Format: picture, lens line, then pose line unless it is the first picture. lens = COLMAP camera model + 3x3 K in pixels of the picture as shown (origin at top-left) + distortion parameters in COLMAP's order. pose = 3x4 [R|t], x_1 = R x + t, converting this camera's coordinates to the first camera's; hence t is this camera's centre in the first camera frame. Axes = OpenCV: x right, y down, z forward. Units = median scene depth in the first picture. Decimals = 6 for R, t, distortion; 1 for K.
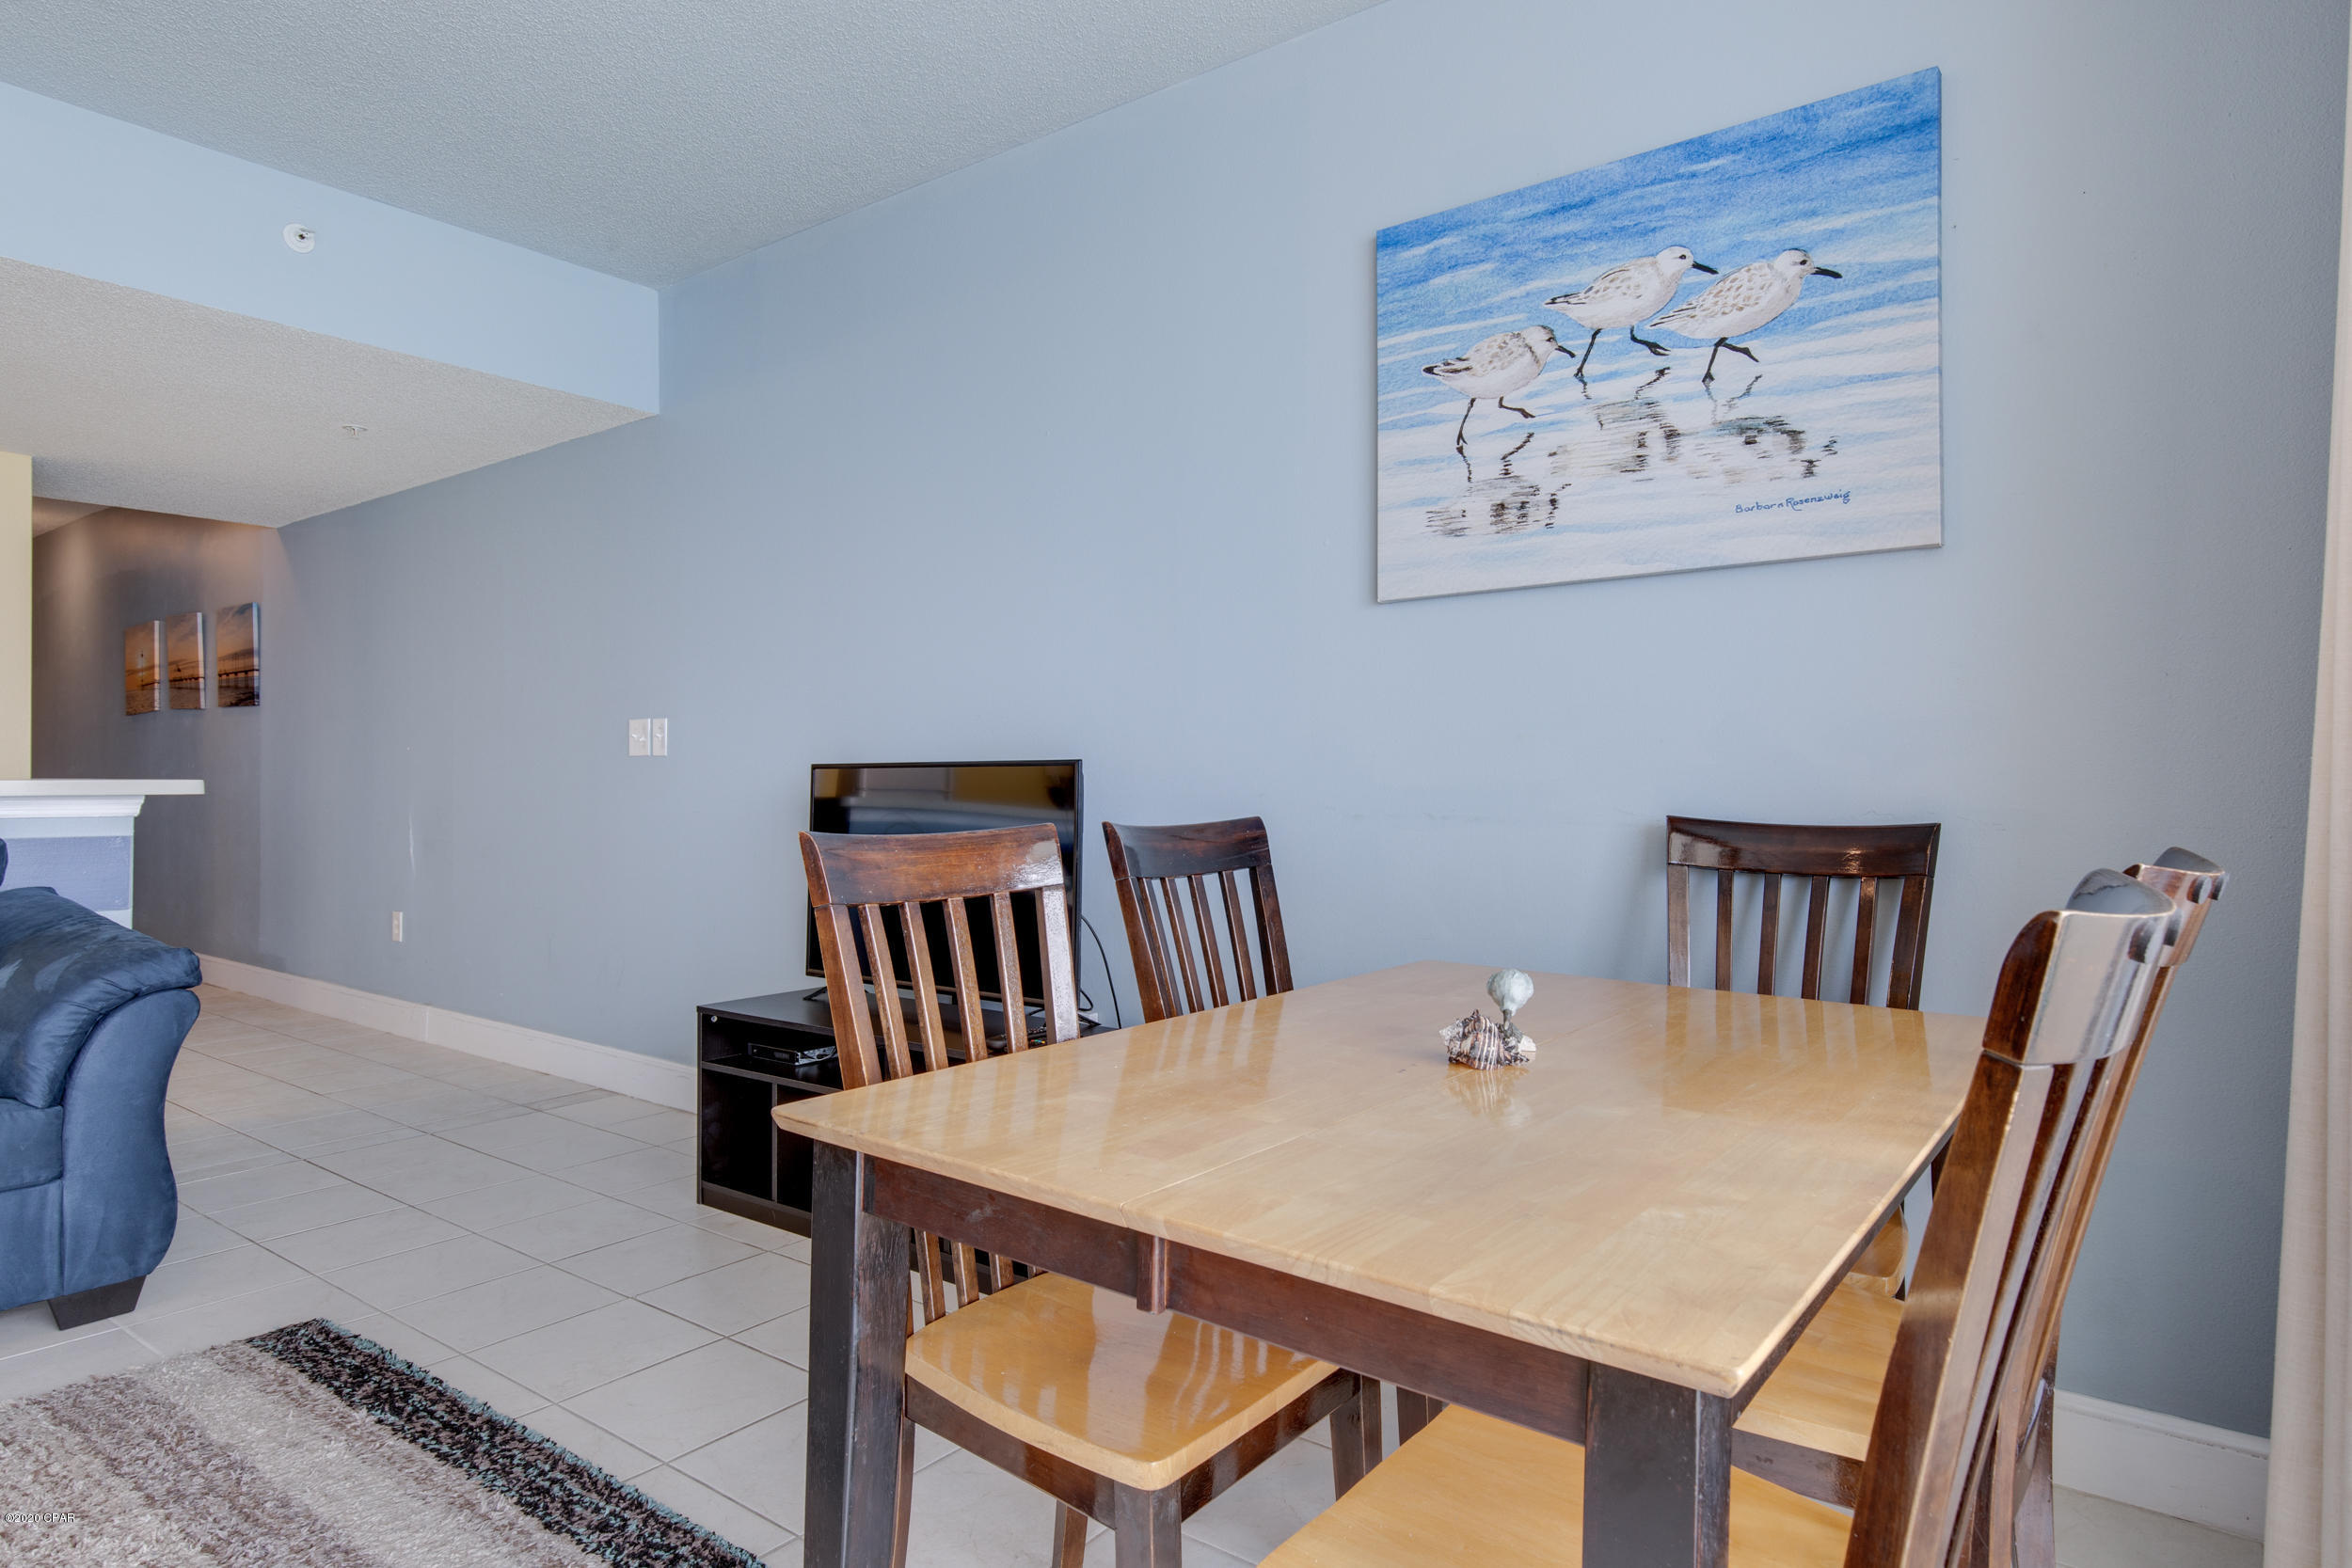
lens RADIAL K [[1313.6, 0, 1167.9], [0, 1313.6, 787.8], [0, 0, 1]] dist [-0.004702, -0.000215]
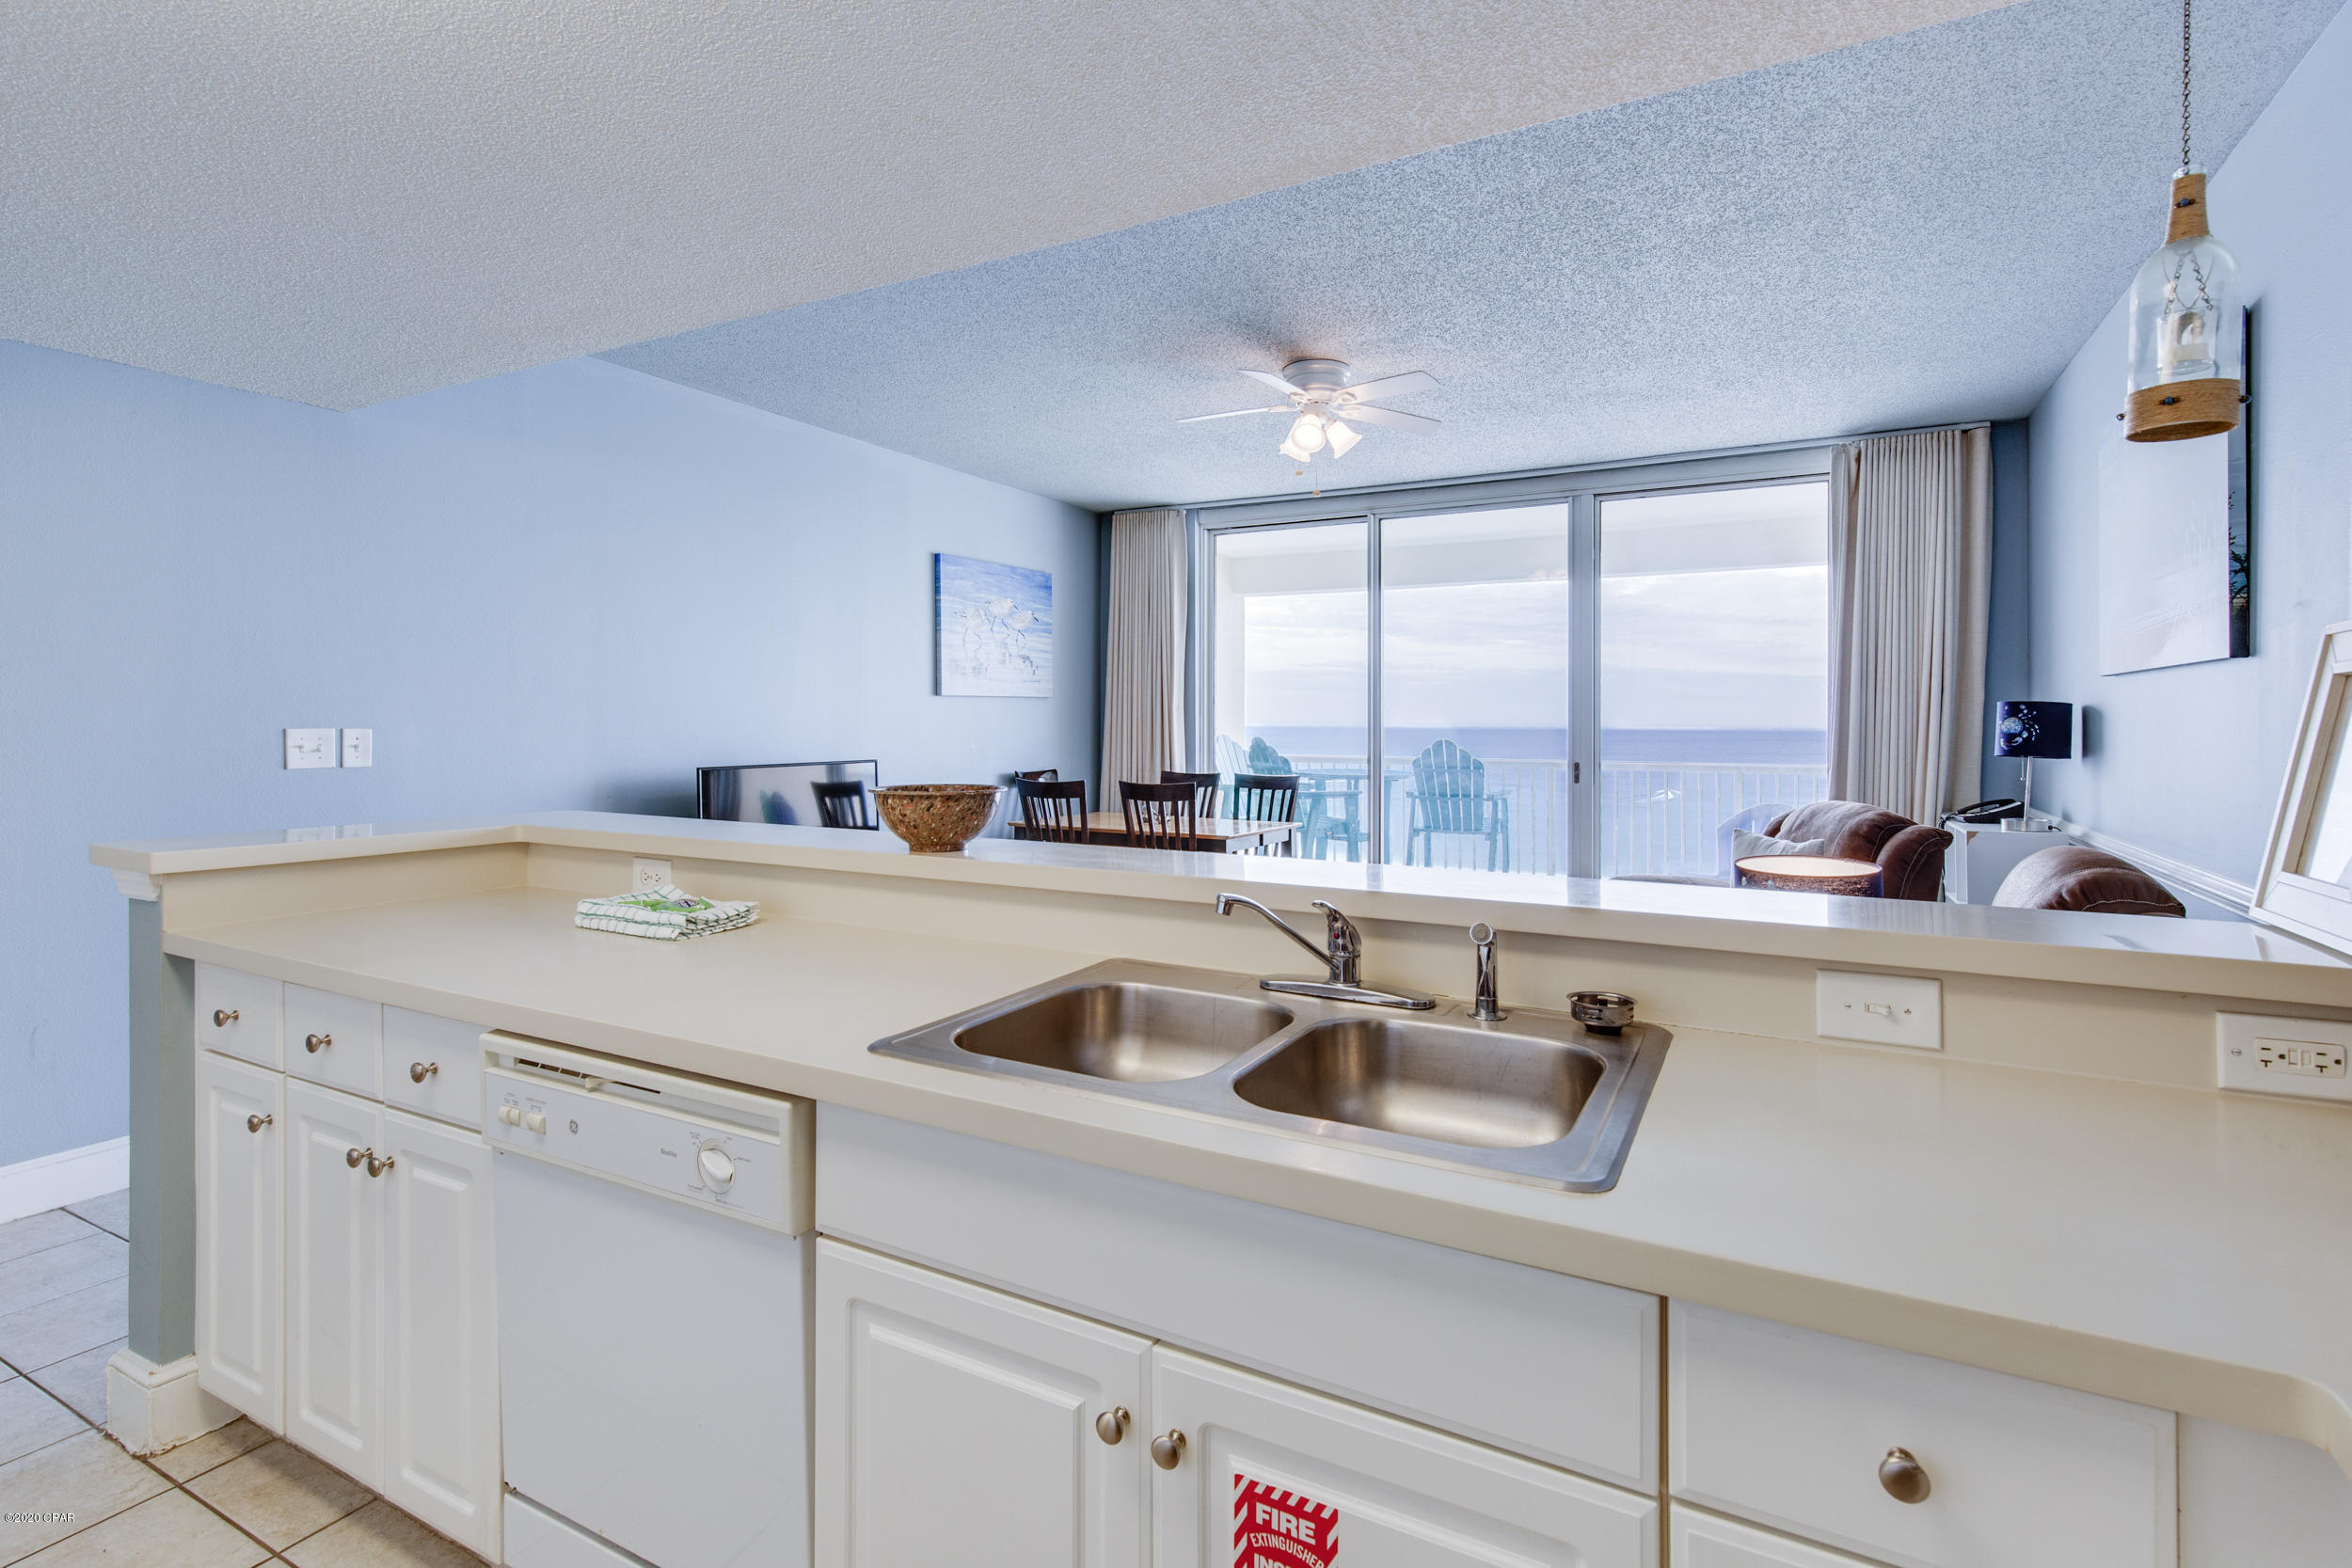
lens RADIAL K [[1100.4, 0, 1203.2], [0, 1100.4, 723.2], [0, 0, 1]] dist [0.004805, 0.000088]
pose [[-0.155883, -0.004859, 0.987764, -2.295133], [0.002578, 0.999982, 0.005326, -0.104603], [-0.987772, 0.003377, -0.155867, 0.900583]]
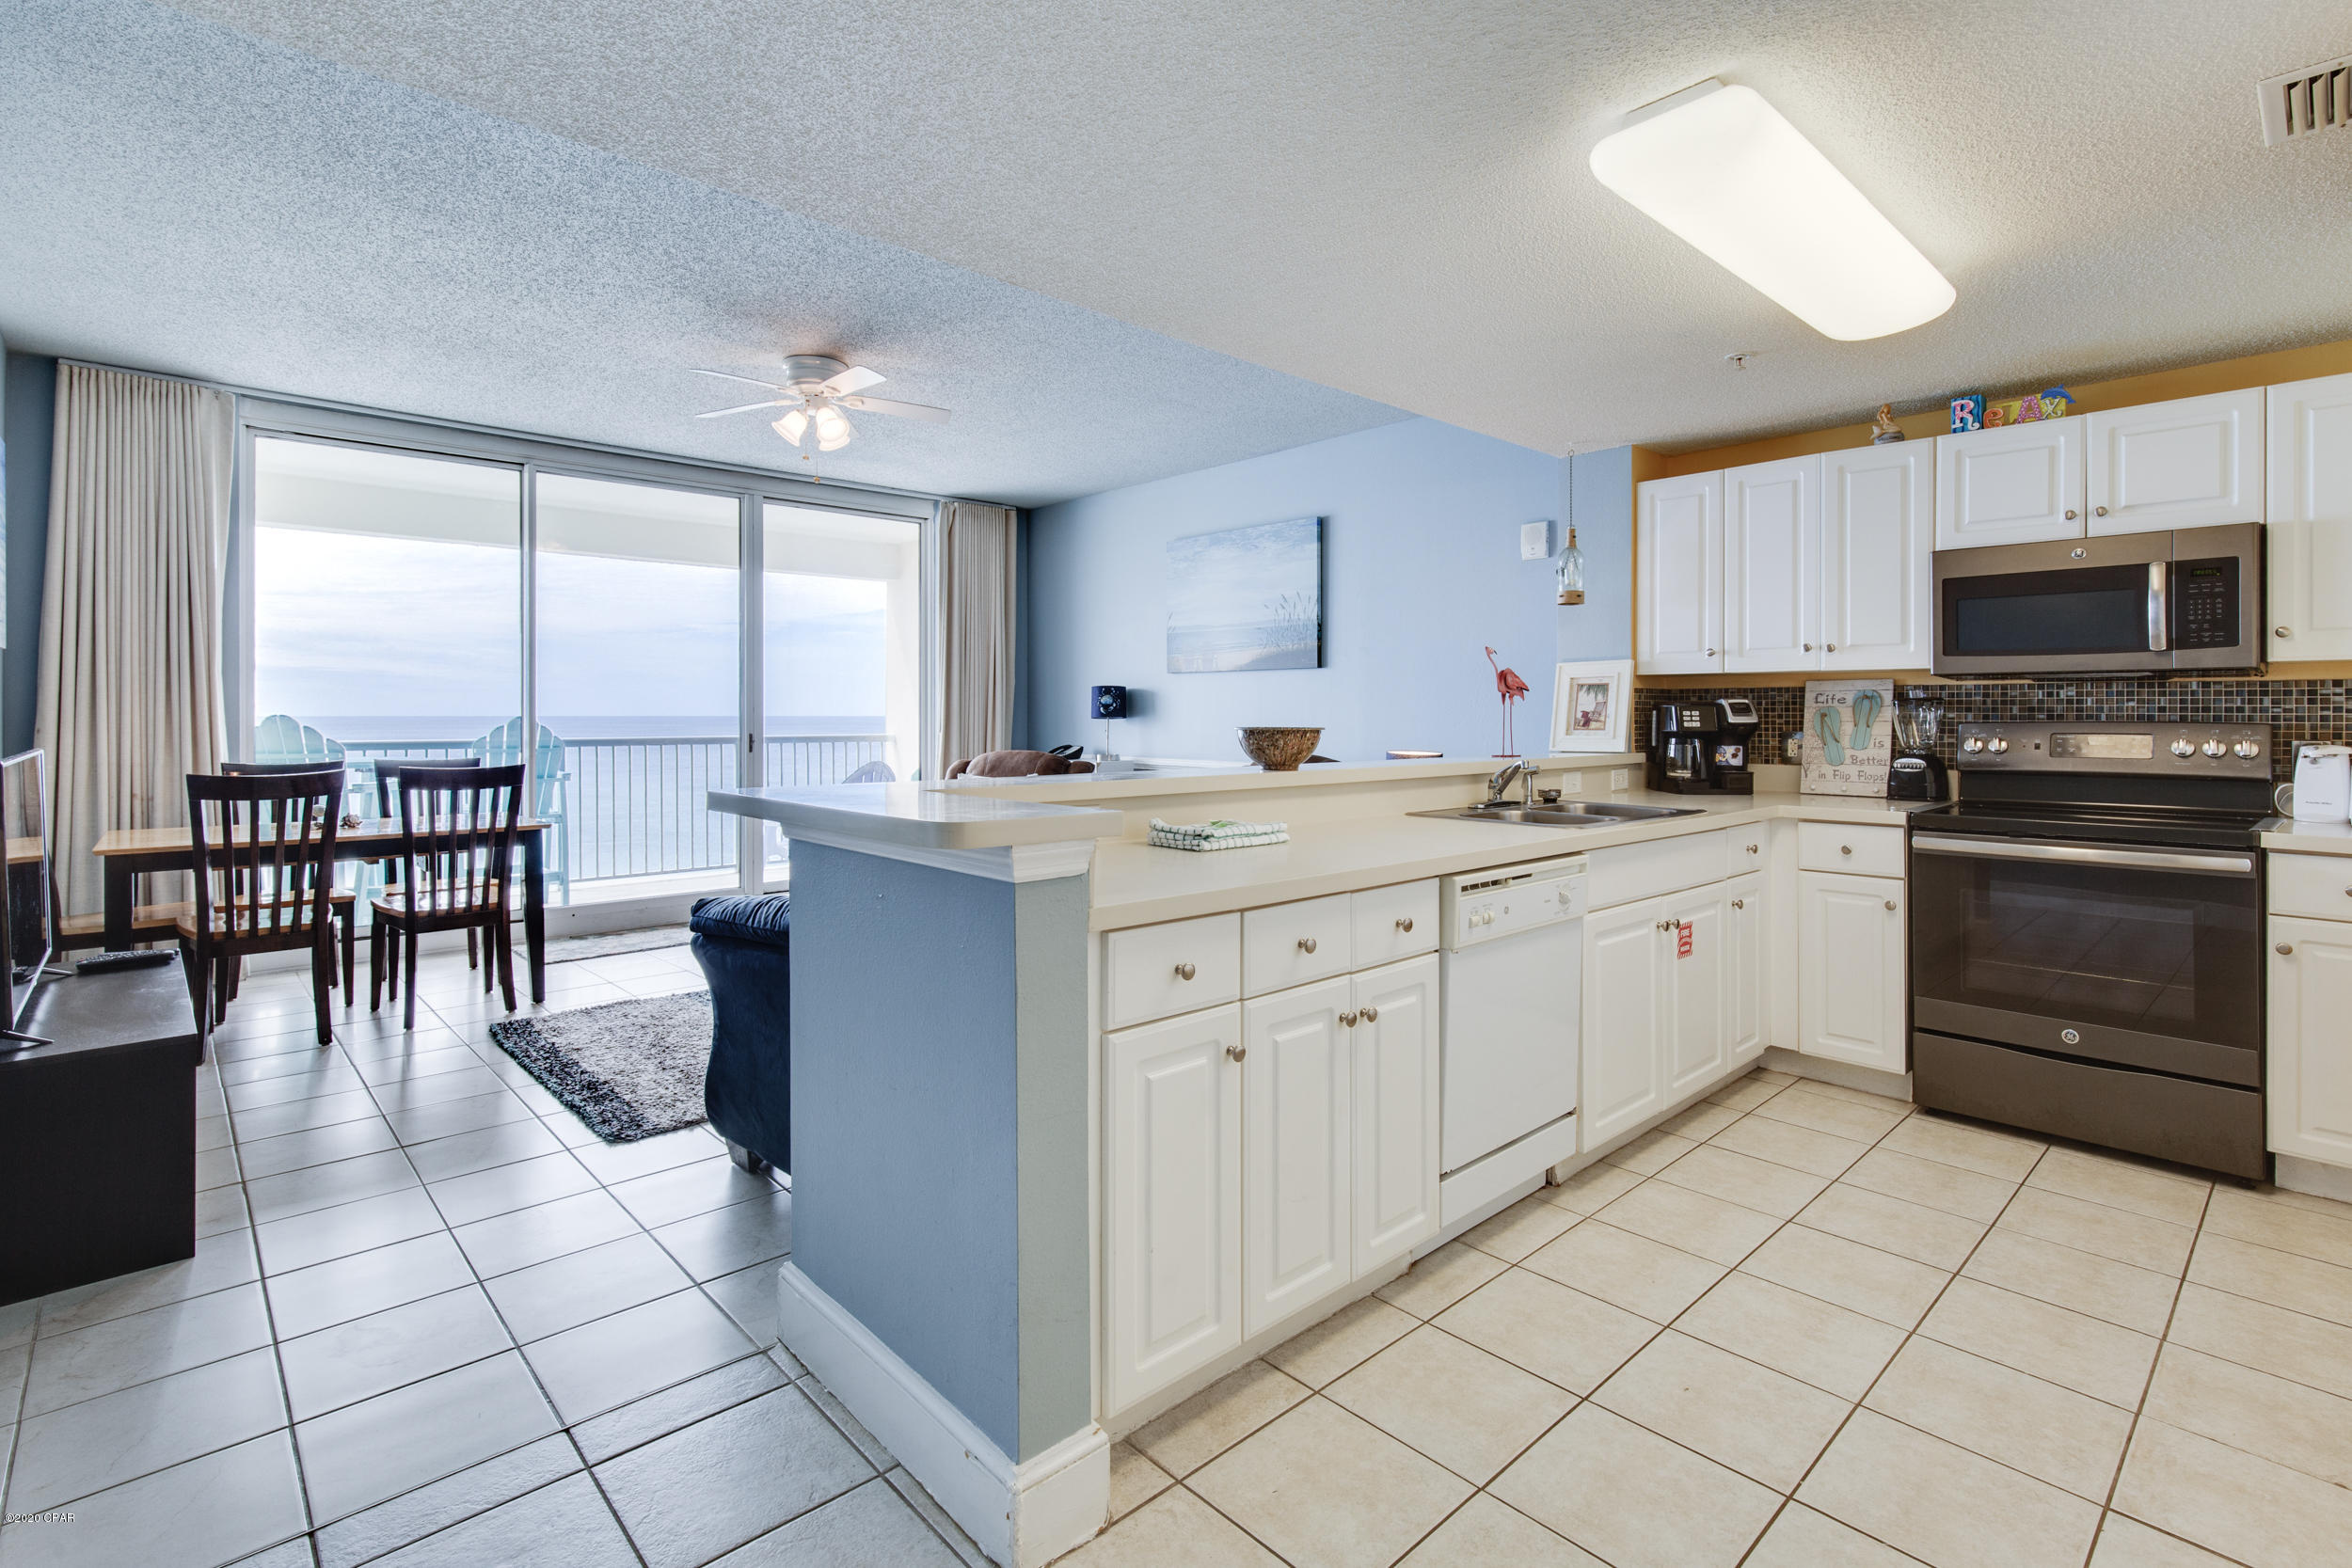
lens RADIAL K [[1100.4, 0, 1175.3], [0, 1100.4, 706.1], [0, 0, 1]] dist [0.004805, 0.000088]
pose [[-0.984100, -0.004746, 0.177554, -1.547532], [-0.004773, 0.999989, 0.000277, -0.075382], [-0.177553, -0.000575, -0.984111, 2.190537]]
